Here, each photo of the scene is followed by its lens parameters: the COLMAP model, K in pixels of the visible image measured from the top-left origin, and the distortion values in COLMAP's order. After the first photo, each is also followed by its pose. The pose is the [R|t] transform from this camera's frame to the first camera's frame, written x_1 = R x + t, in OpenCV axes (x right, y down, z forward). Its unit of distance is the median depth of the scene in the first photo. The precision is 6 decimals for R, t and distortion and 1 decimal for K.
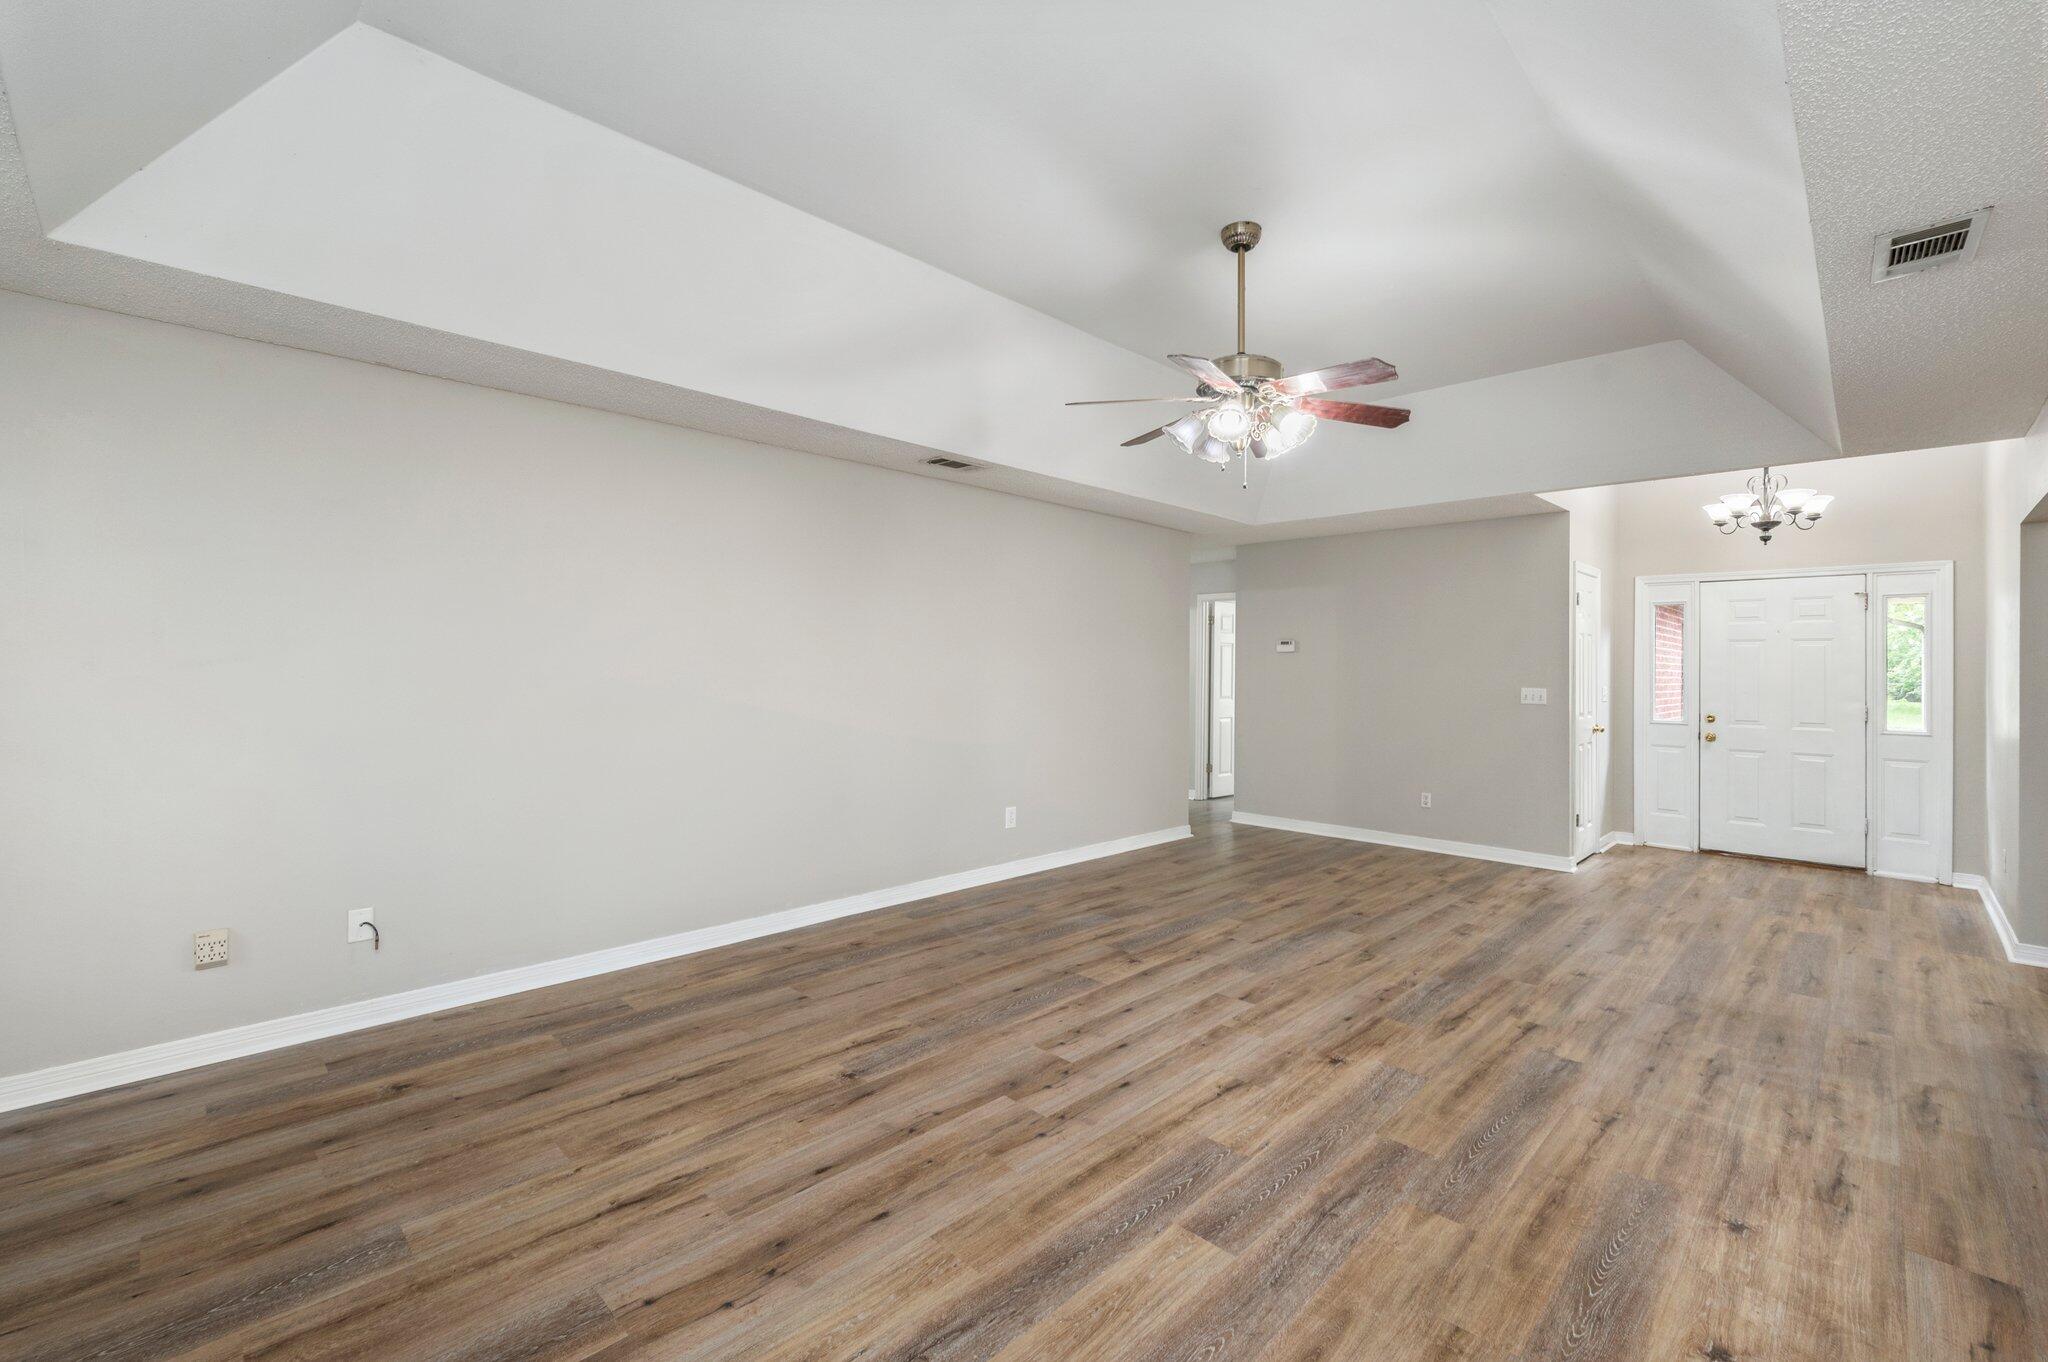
lens RADIAL K [[871.5, 0, 1018.7], [0, 871.5, 674.9], [0, 0, 1]] dist [0.002814, 0.000364]
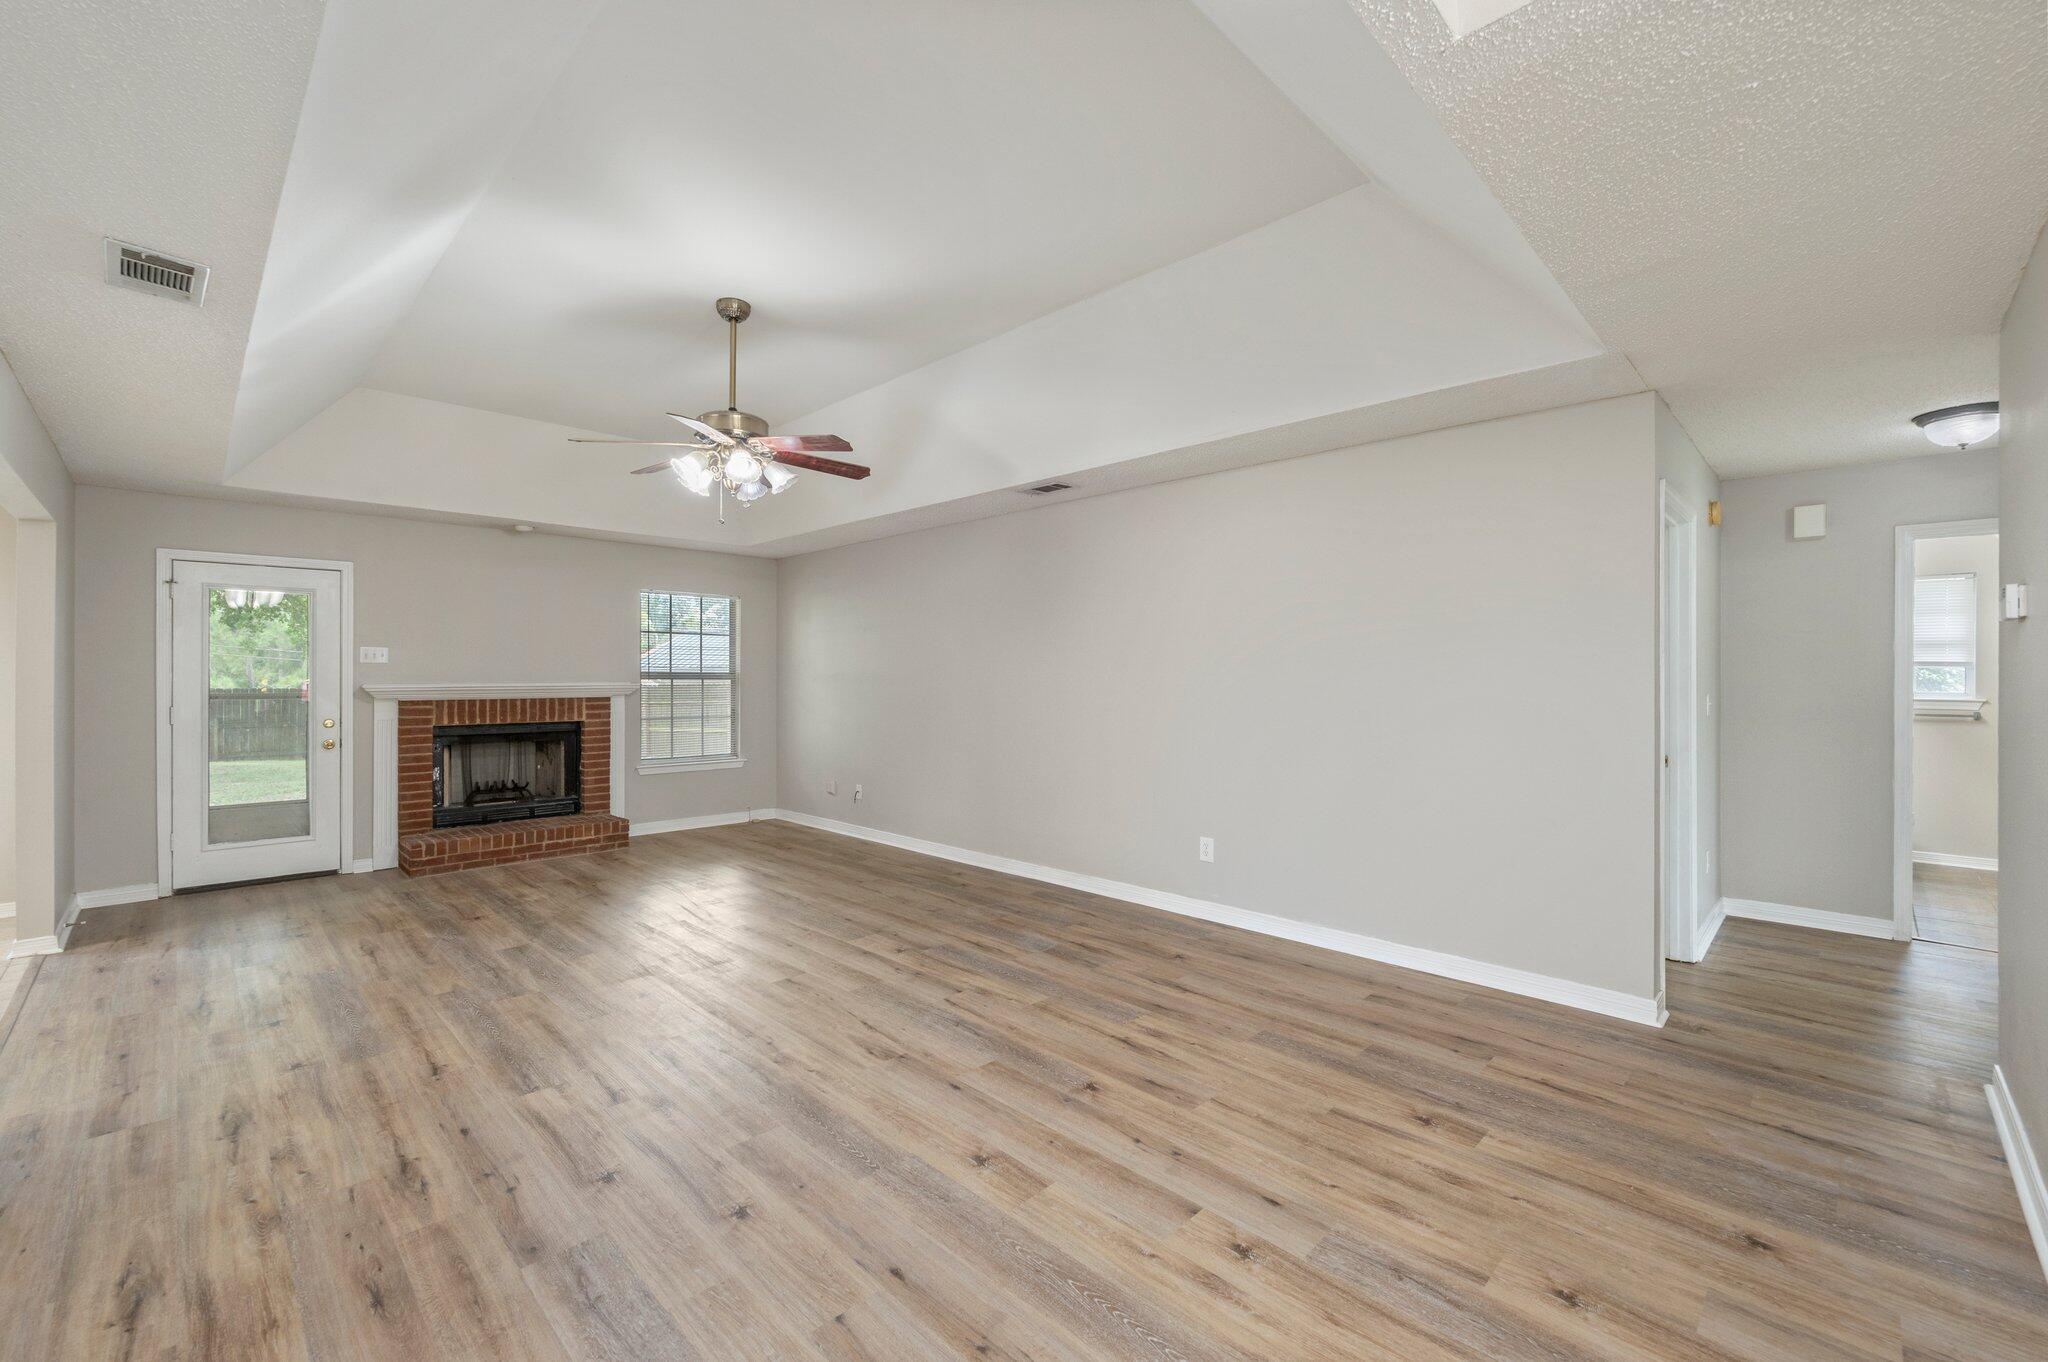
lens RADIAL K [[834.3, 0, 1012.6], [0, 834.3, 675.8], [0, 0, 1]] dist [-0.001555, 0.000399]
pose [[-0.004496, -0.012758, -0.999909, 1.192948], [-0.010202, 0.999867, -0.012712, 0.007835], [0.999938, 0.010143, -0.004626, 1.187128]]
